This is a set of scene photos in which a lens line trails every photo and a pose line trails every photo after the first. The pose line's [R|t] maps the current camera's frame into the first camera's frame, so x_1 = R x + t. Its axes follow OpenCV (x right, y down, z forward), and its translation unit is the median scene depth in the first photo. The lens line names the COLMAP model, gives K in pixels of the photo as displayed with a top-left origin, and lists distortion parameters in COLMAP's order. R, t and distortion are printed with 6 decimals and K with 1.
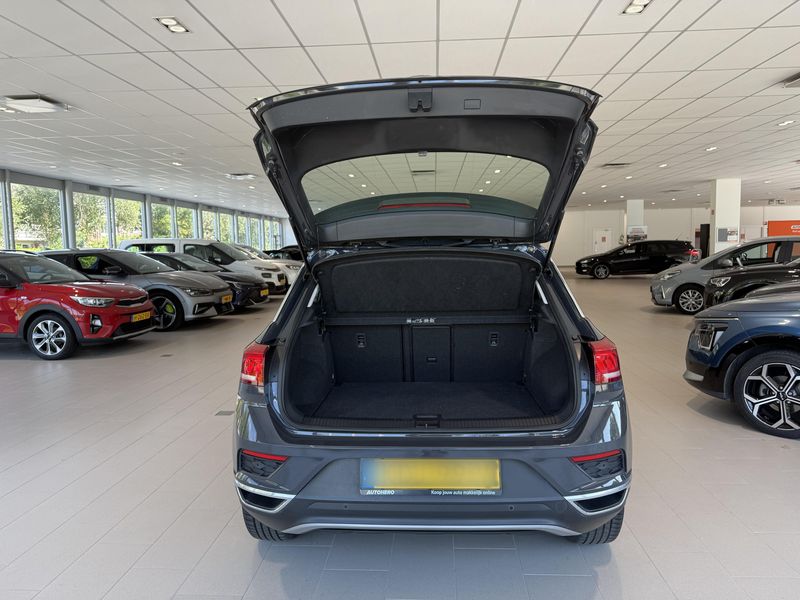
lens RADIAL K [[577.9, 0, 402.0], [0, 577.9, 298.9], [0, 0, 1]] dist [0.028521, -0.033638]
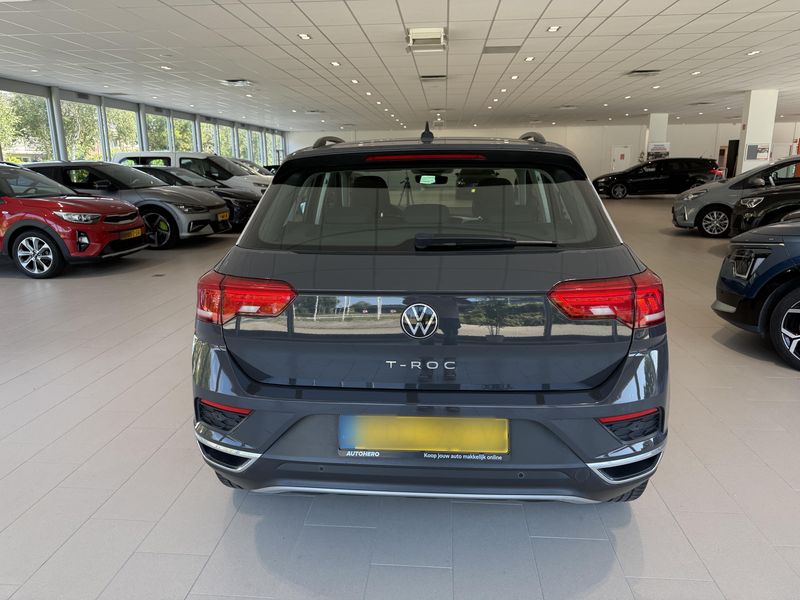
lens RADIAL K [[577.9, 0, 392.2], [0, 577.9, 303.7], [0, 0, 1]] dist [0.028521, -0.033638]
pose [[0.999467, 0.014167, -0.029416, 0.006368], [-0.009706, 0.989150, 0.146588, -0.000115], [0.031174, -0.146224, 0.988760, 0.052258]]
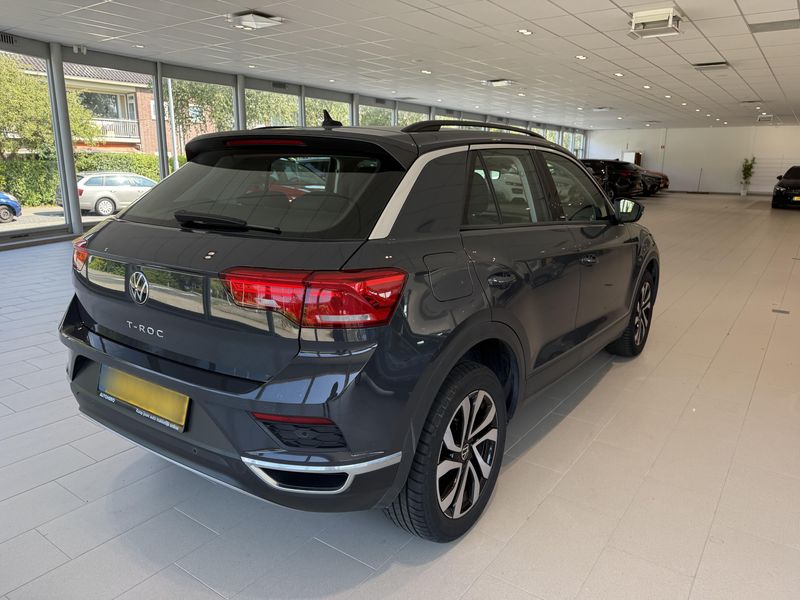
lens RADIAL K [[577.9, 0, 404.0], [0, 577.9, 299.6], [0, 0, 1]] dist [0.028521, -0.033638]
pose [[0.846483, 0.147511, -0.511573, 0.207002], [-0.073992, 0.984122, 0.161338, -0.003672], [0.527249, -0.098718, 0.843957, 0.114913]]
